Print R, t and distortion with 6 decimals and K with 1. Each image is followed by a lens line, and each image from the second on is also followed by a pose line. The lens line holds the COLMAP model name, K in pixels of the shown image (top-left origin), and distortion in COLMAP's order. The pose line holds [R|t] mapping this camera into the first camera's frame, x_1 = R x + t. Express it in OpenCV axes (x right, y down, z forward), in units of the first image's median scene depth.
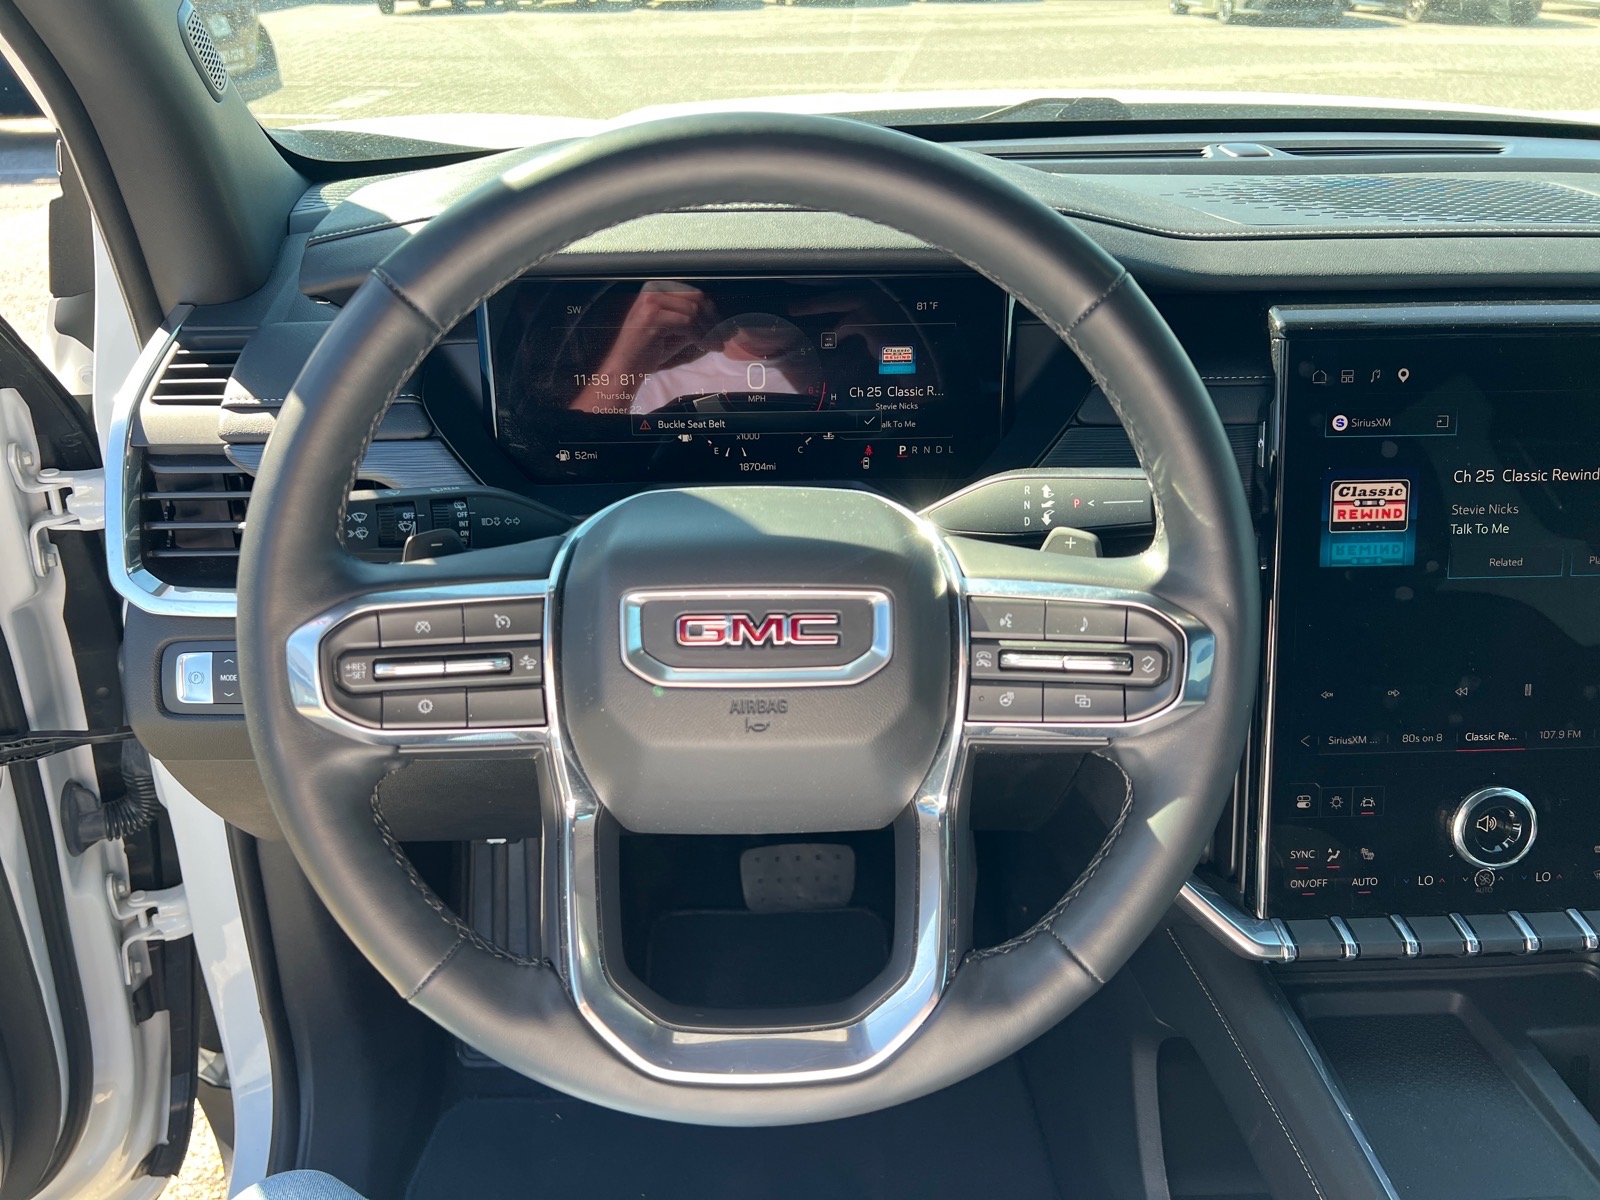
lens RADIAL K [[1252.6, 0, 800.0], [0, 1252.6, 600.0], [0, 0, 1]] dist [0.068556, -0.182161]
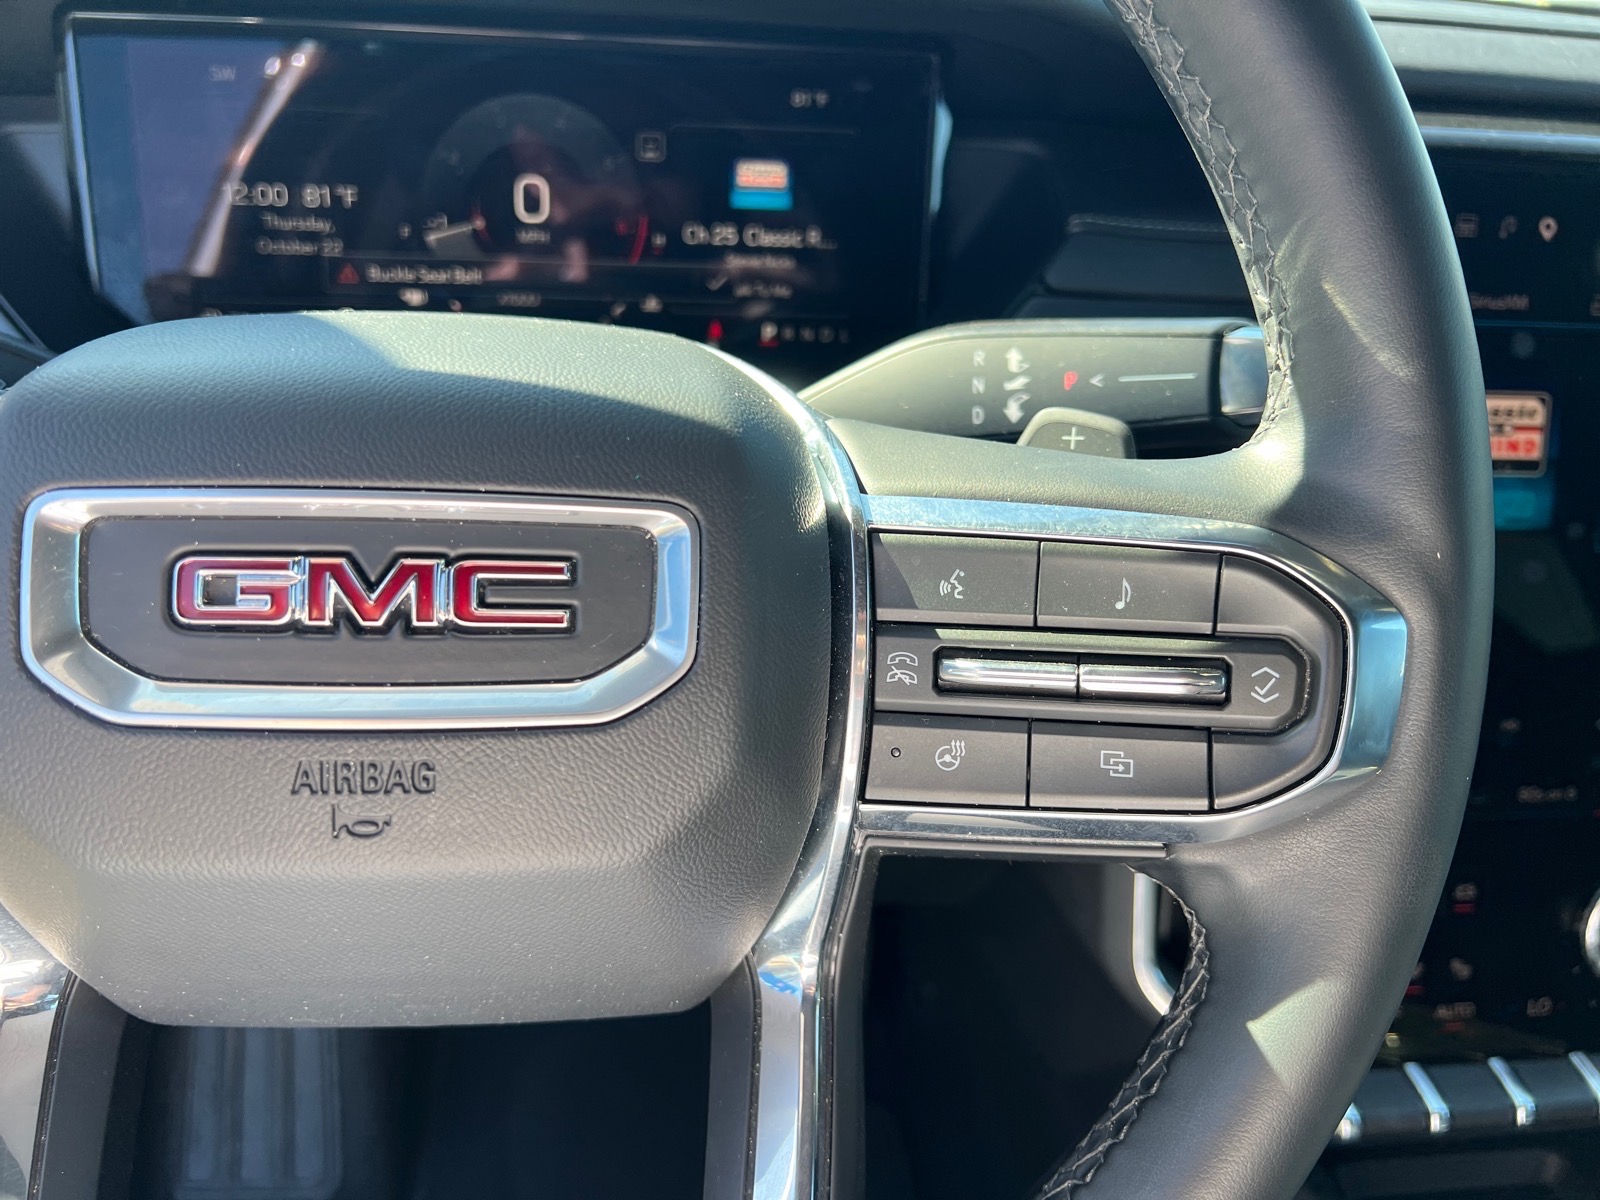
lens RADIAL K [[1222.0, 0, 854.8], [0, 1222.0, 554.2], [0, 0, 1]] dist [0.067423, -0.169118]
pose [[0.991764, 0.024454, 0.125724, 0.072470], [-0.019431, 0.998969, -0.041030, 0.024517], [-0.126598, 0.038249, 0.991216, 0.562022]]
